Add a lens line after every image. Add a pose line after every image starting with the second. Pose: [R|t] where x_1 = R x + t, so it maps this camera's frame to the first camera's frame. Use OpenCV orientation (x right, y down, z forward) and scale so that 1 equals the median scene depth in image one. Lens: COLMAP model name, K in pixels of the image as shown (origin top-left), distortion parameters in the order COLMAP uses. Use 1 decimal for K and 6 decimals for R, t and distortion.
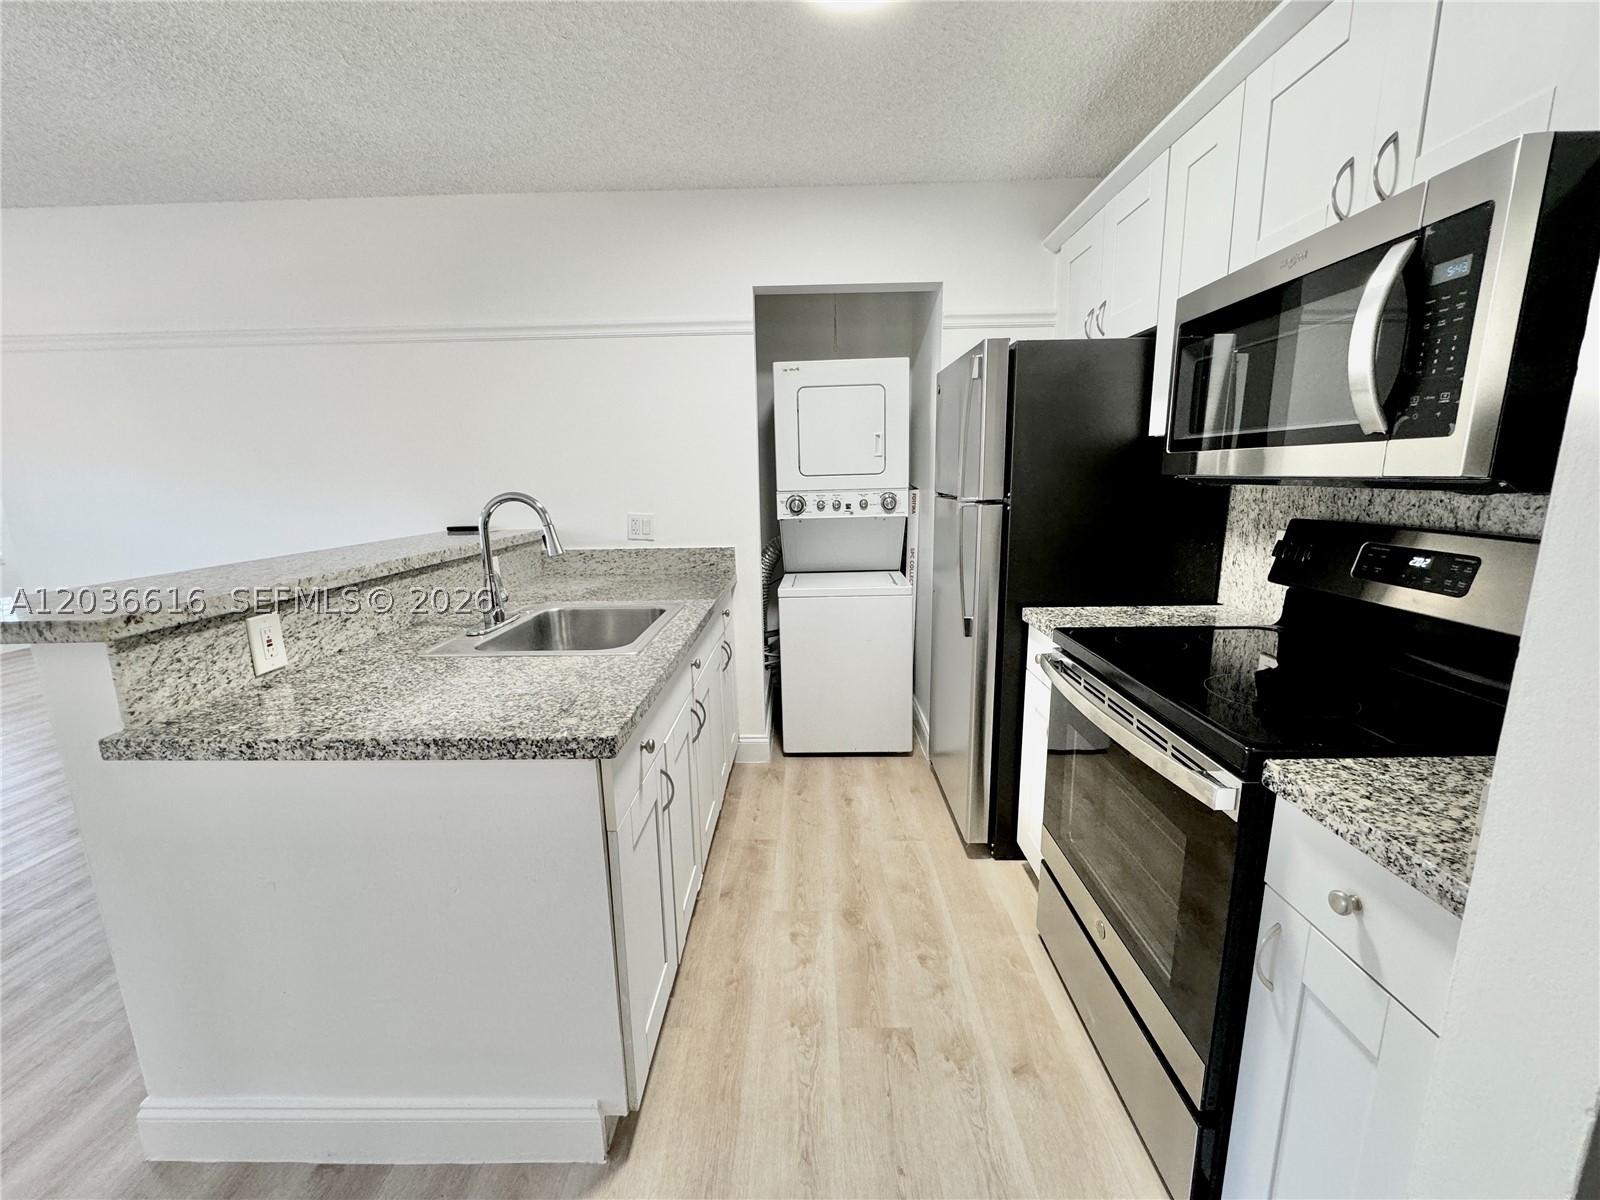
lens RADIAL K [[639.9, 0, 799.1], [0, 639.9, 599.9], [0, 0, 1]] dist [-0.002502, -0.000102]
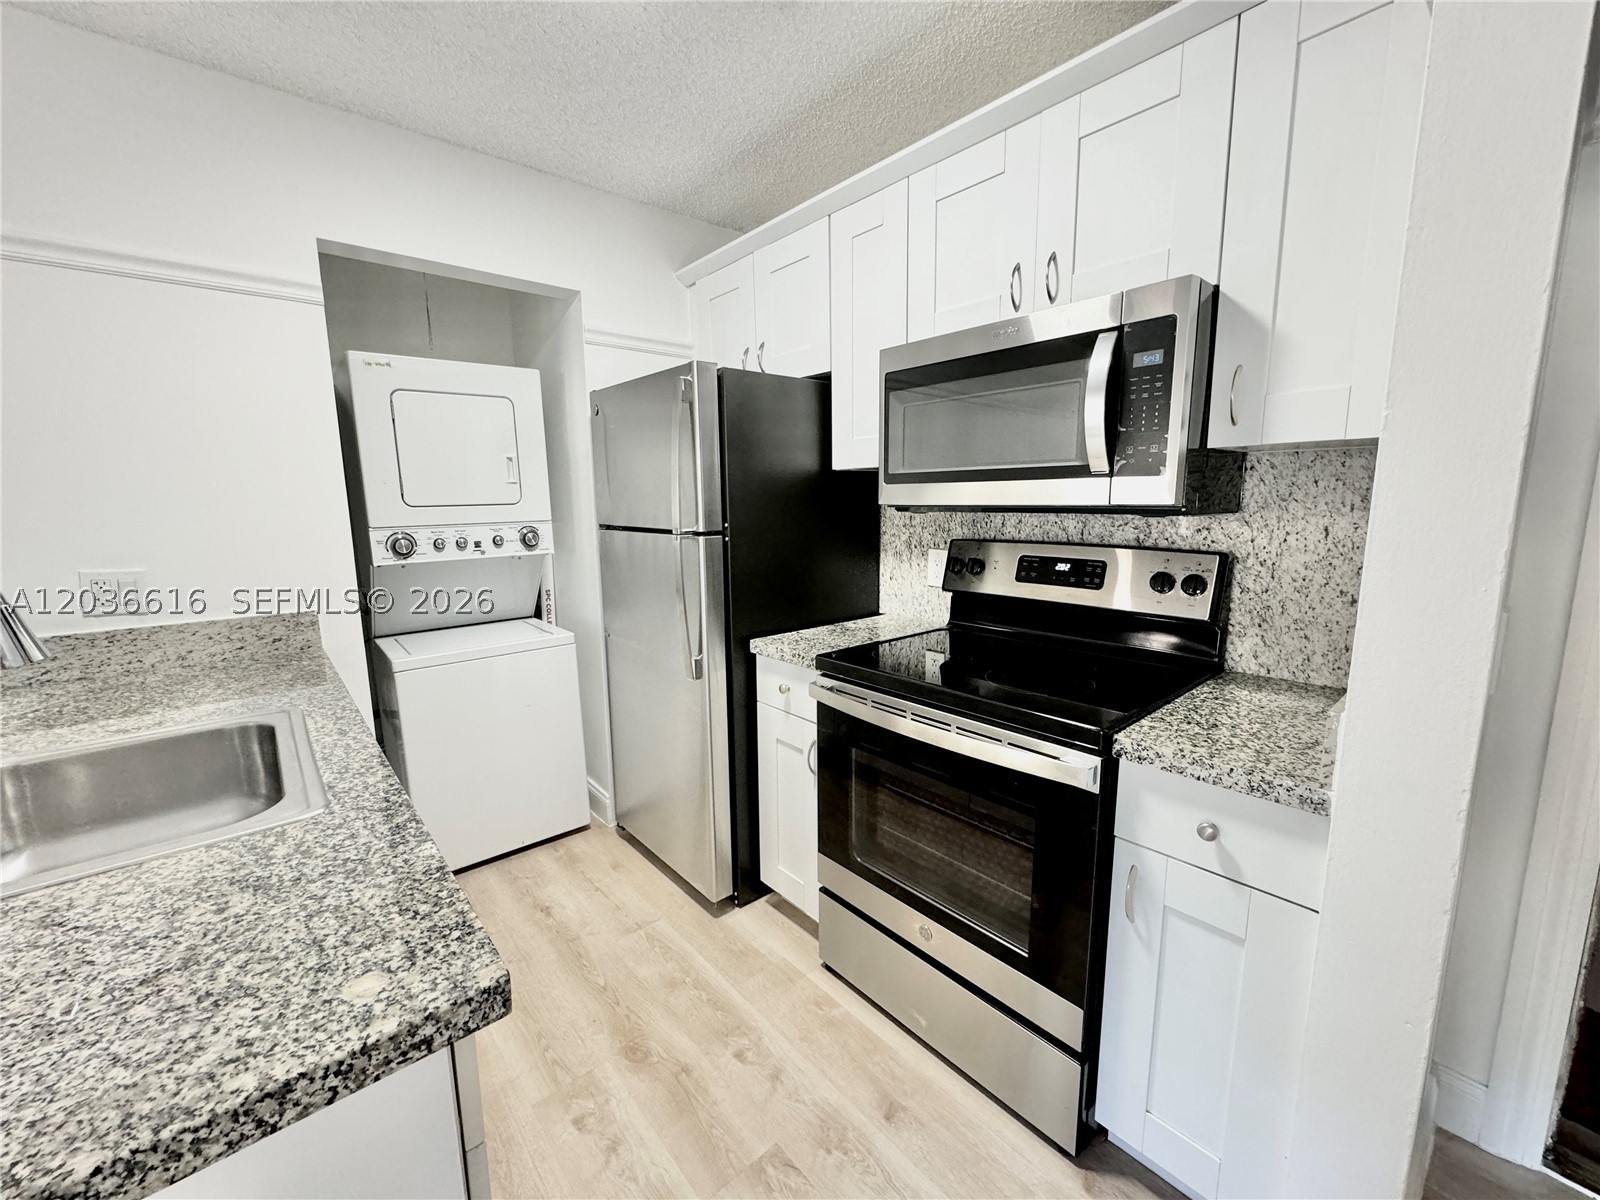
lens RADIAL K [[639.9, 0, 799.1], [0, 639.9, 599.9], [0, 0, 1]] dist [-0.002502, -0.000102]
pose [[0.747048, -0.096286, 0.657760, -0.255985], [0.128094, 0.991762, -0.000303, -0.042729], [-0.652312, 0.084481, 0.753228, 0.236104]]
